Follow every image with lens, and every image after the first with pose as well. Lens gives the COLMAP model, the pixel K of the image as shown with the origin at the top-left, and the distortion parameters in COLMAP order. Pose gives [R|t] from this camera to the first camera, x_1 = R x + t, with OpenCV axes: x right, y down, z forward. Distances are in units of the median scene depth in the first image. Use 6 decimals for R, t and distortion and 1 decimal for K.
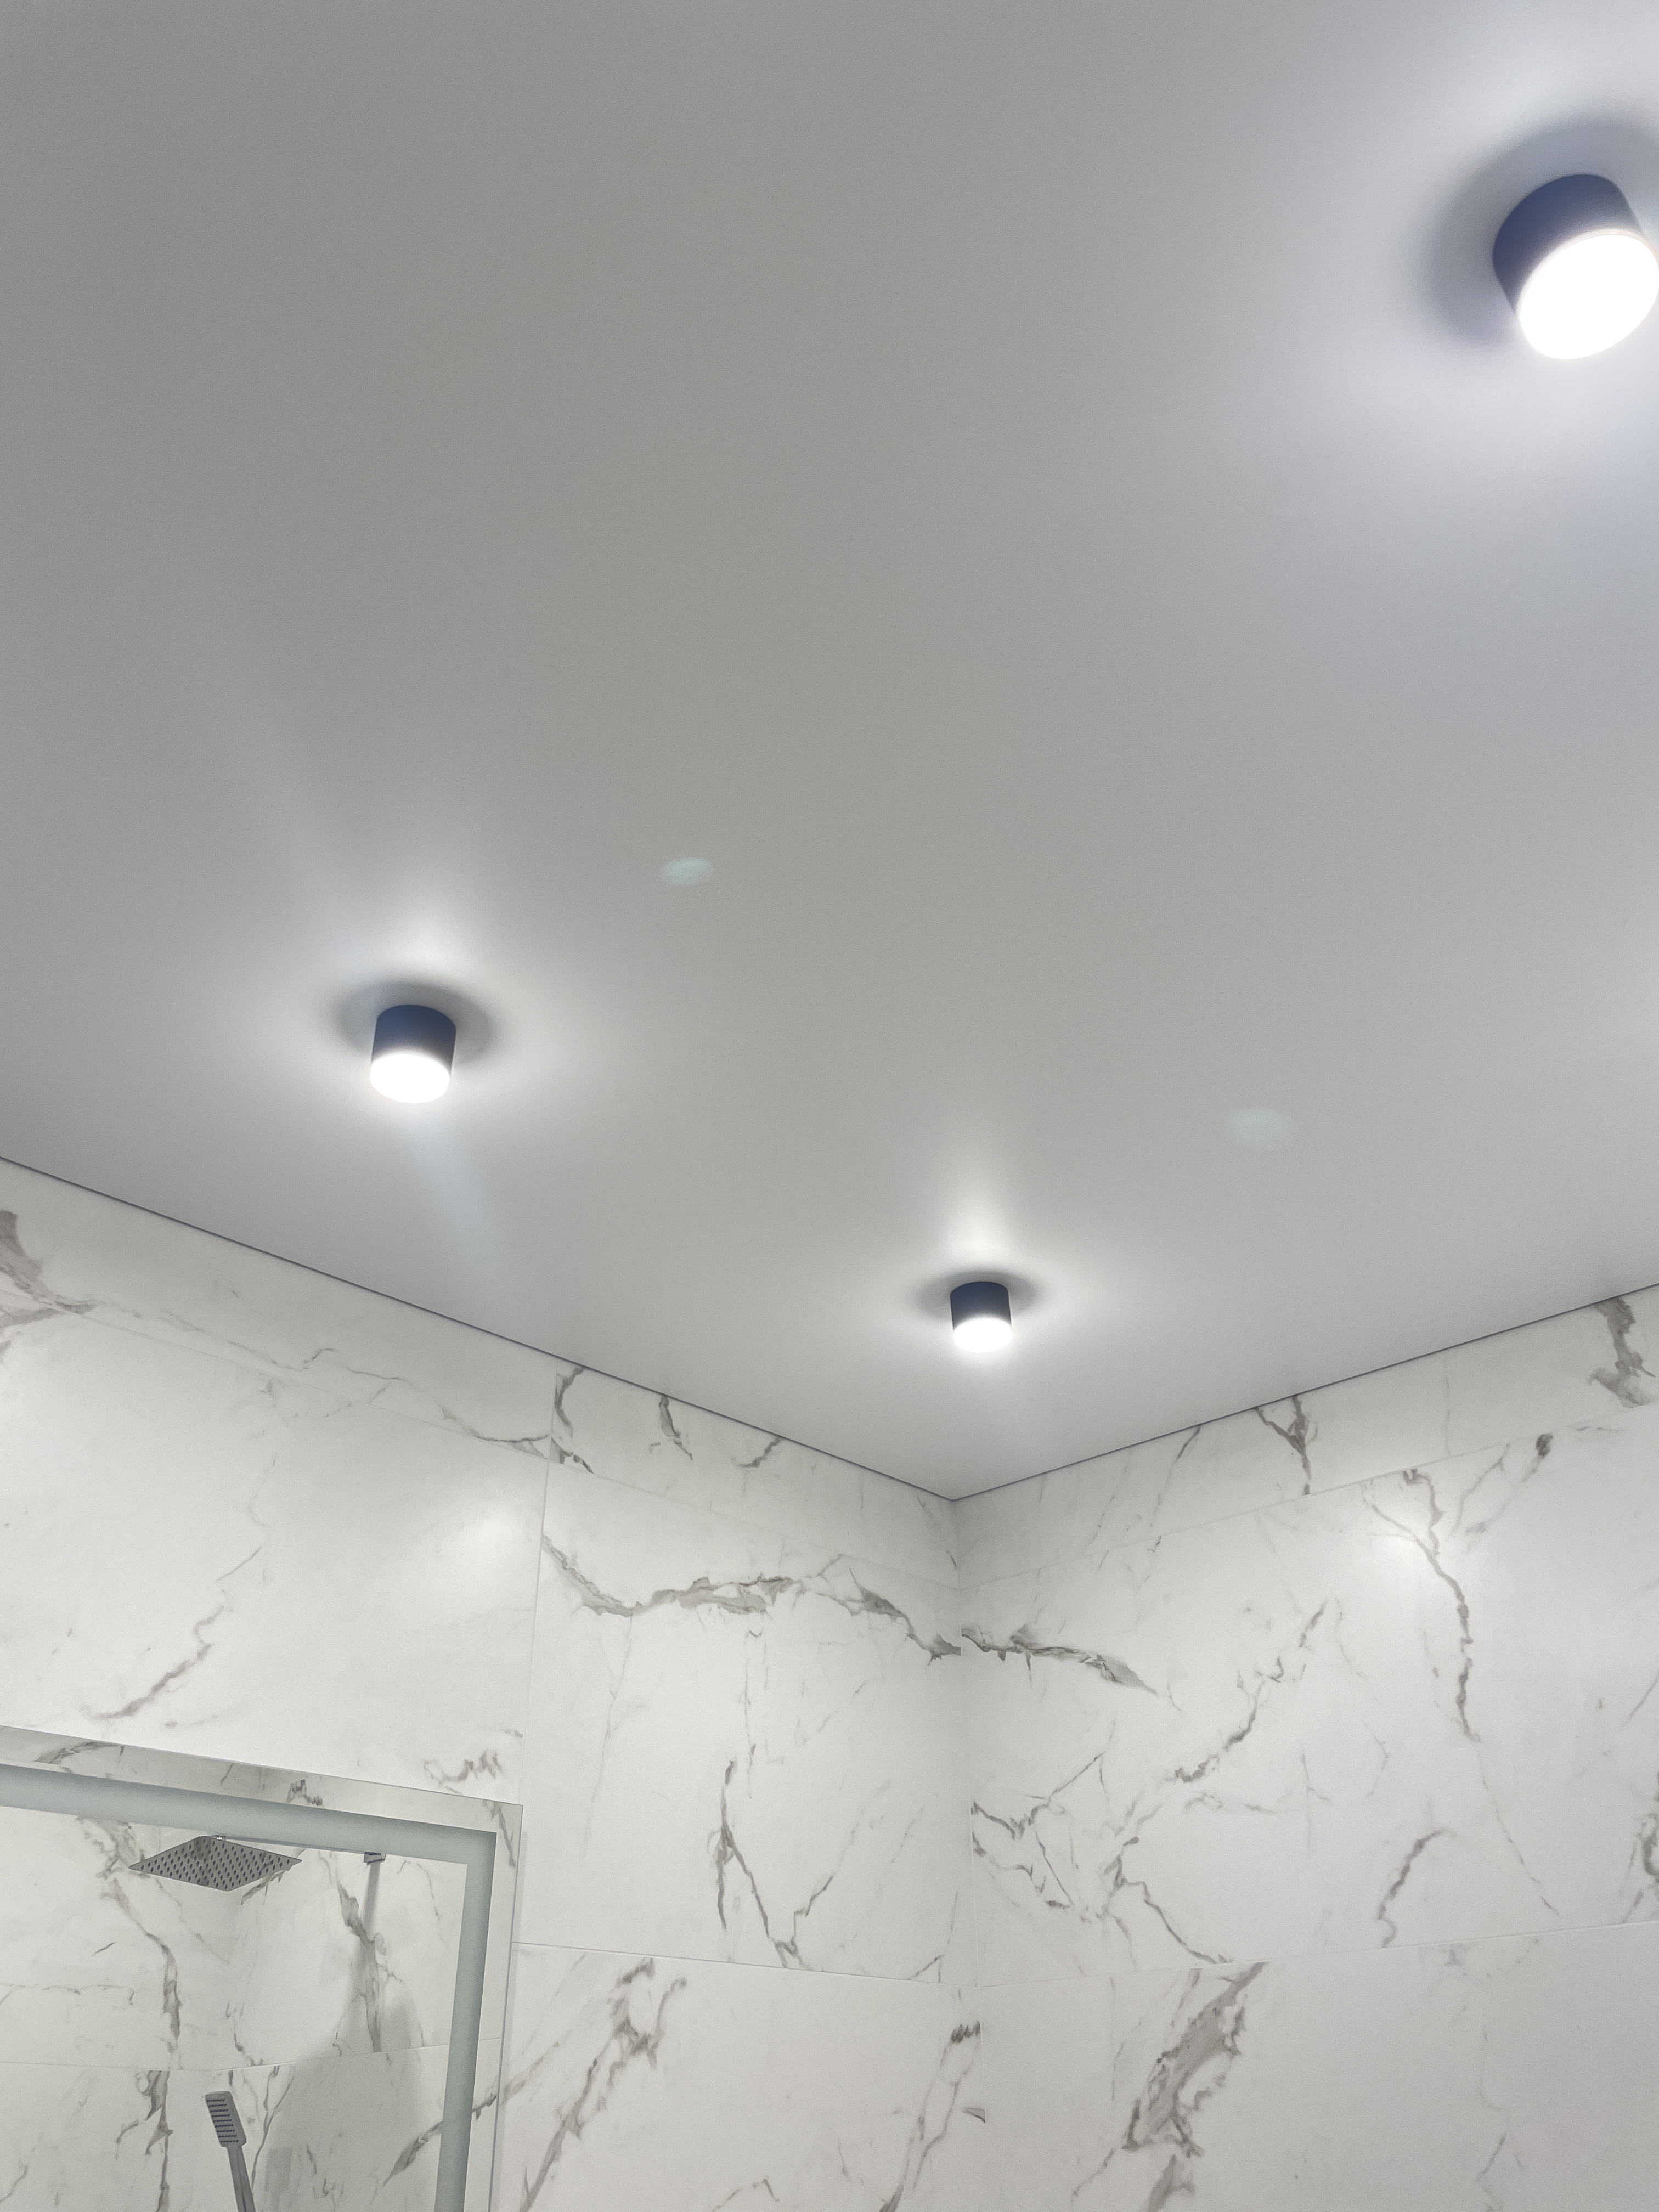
lens RADIAL K [[1704.8, 0, 835.1], [0, 1704.8, 1105.3], [0, 0, 1]] dist [0.044349, -0.056075]
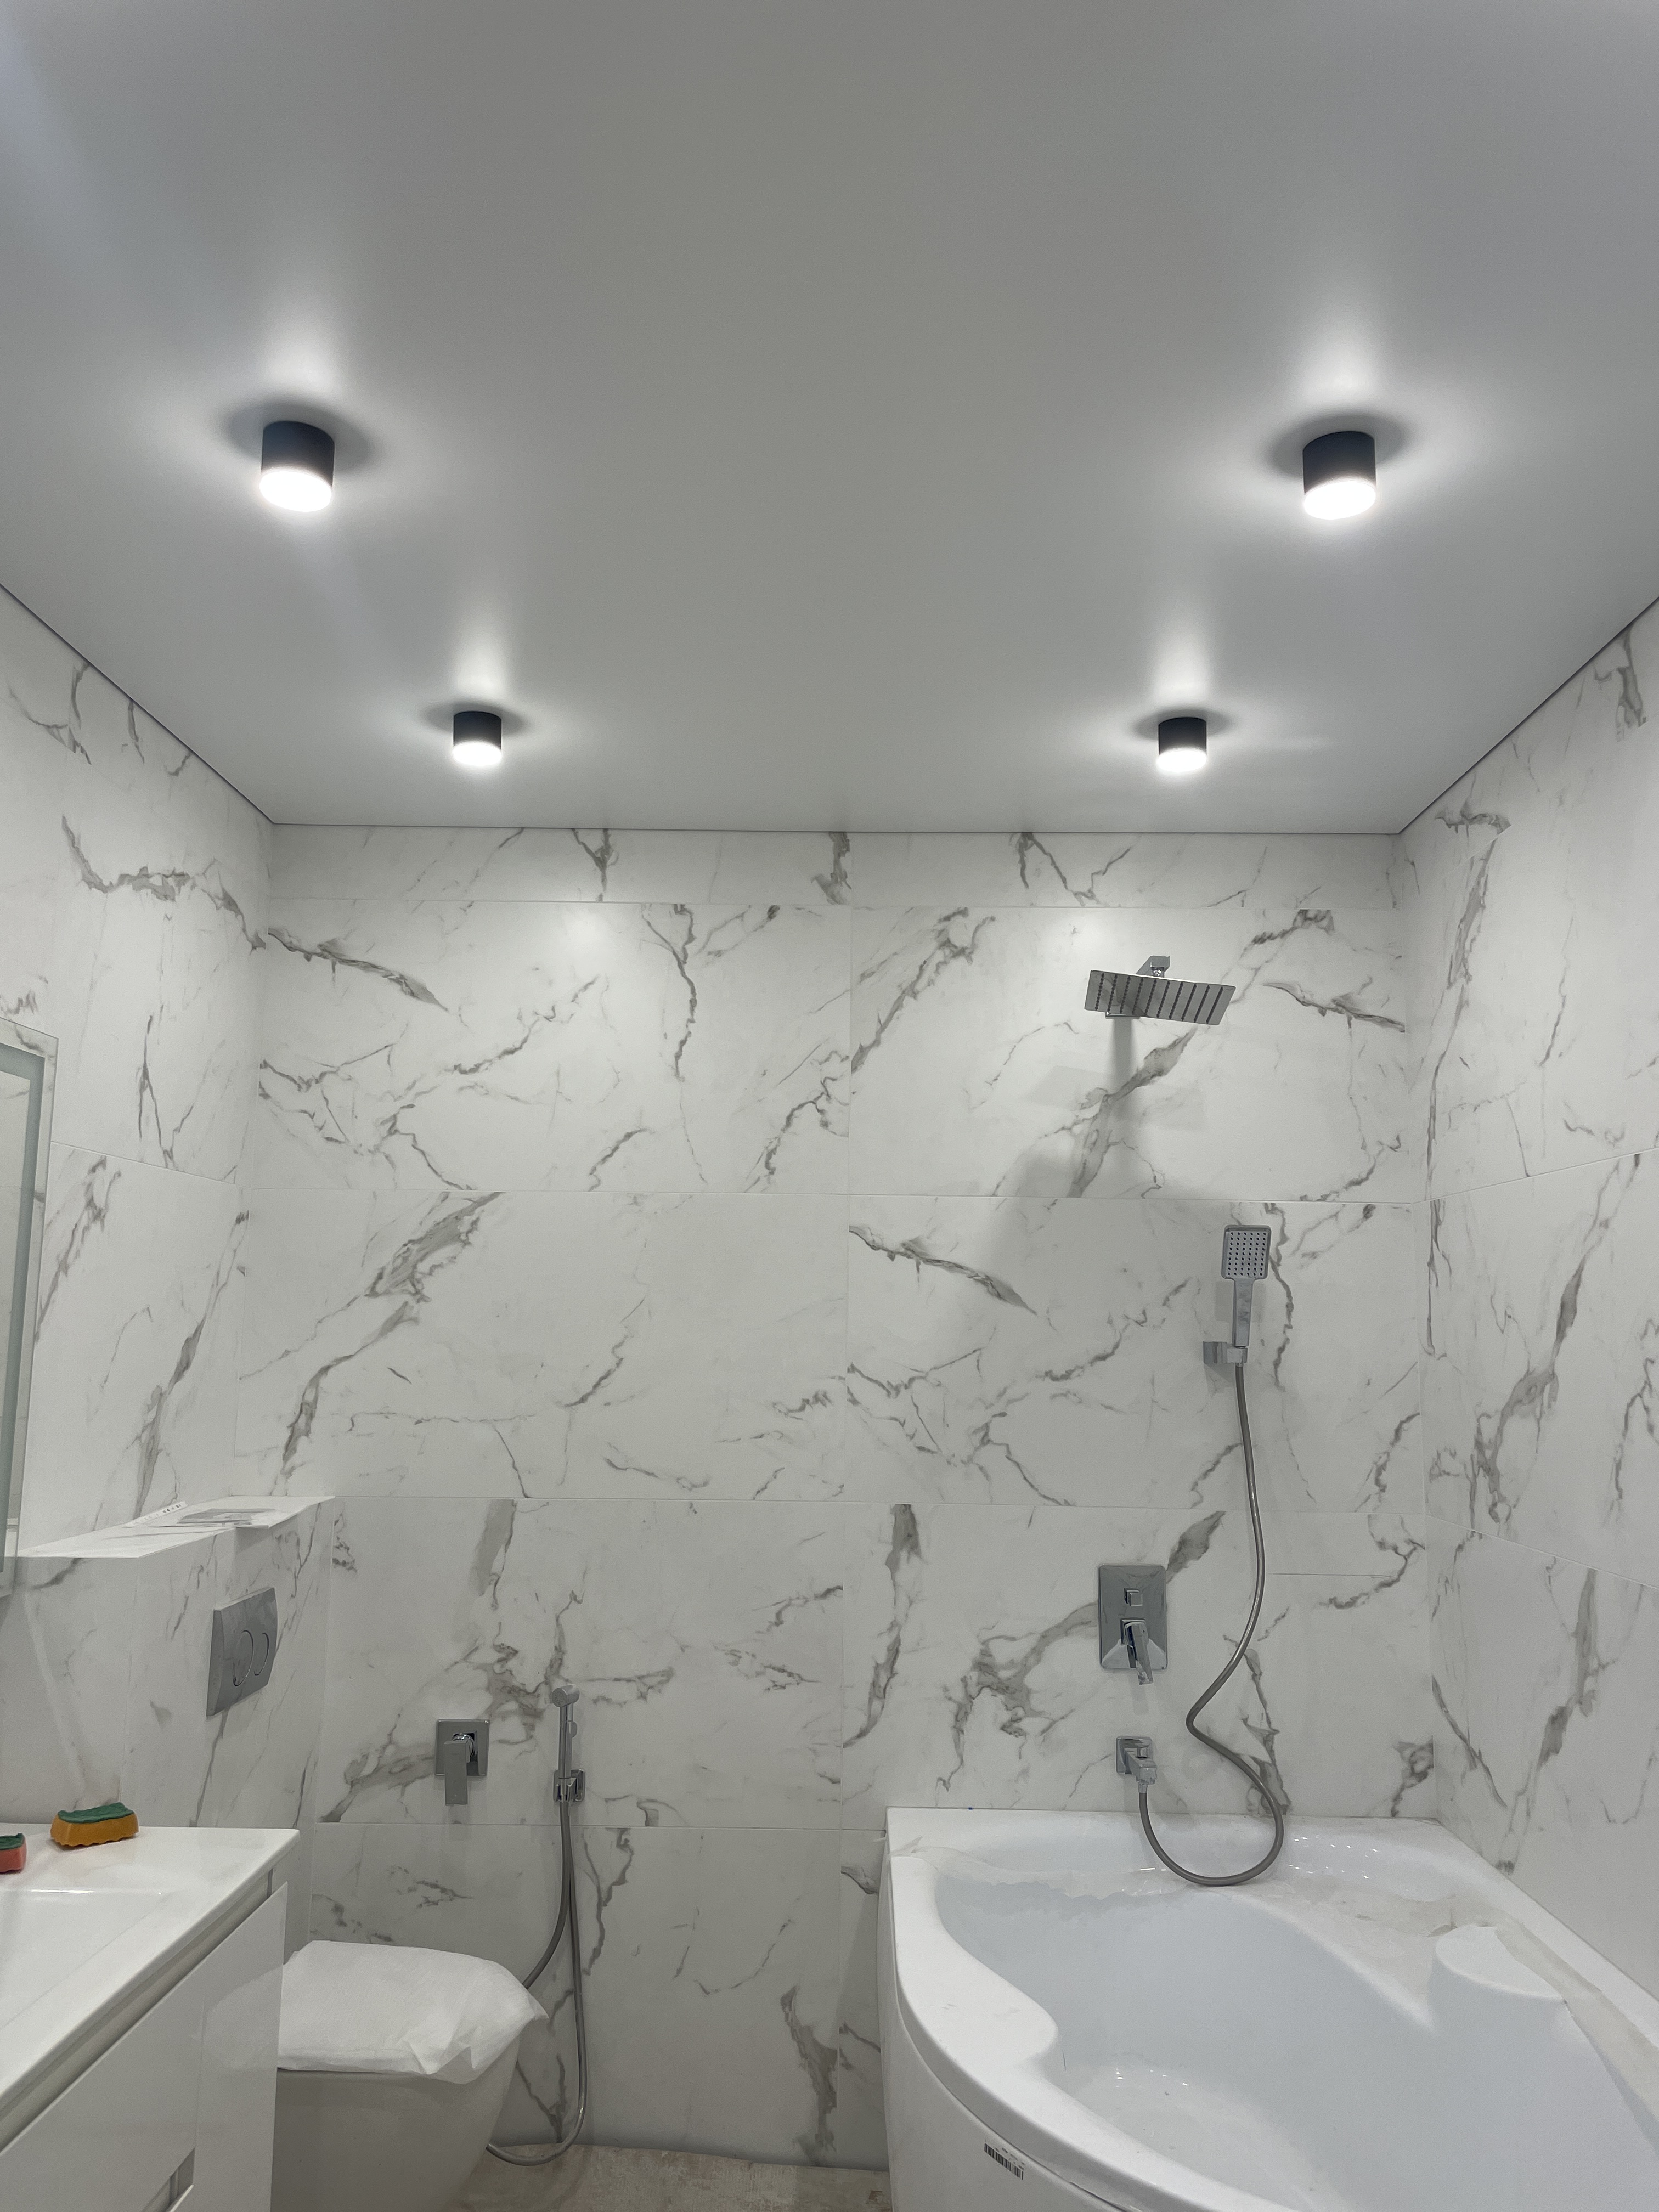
lens RADIAL K [[1704.8, 0, 831.3], [0, 1704.8, 1100.8], [0, 0, 1]] dist [0.044349, -0.056075]
pose [[0.728290, 0.111249, 0.676179, -0.540145], [-0.379135, 0.887370, 0.262357, -0.069004], [-0.570834, -0.447435, 0.688441, -0.147336]]
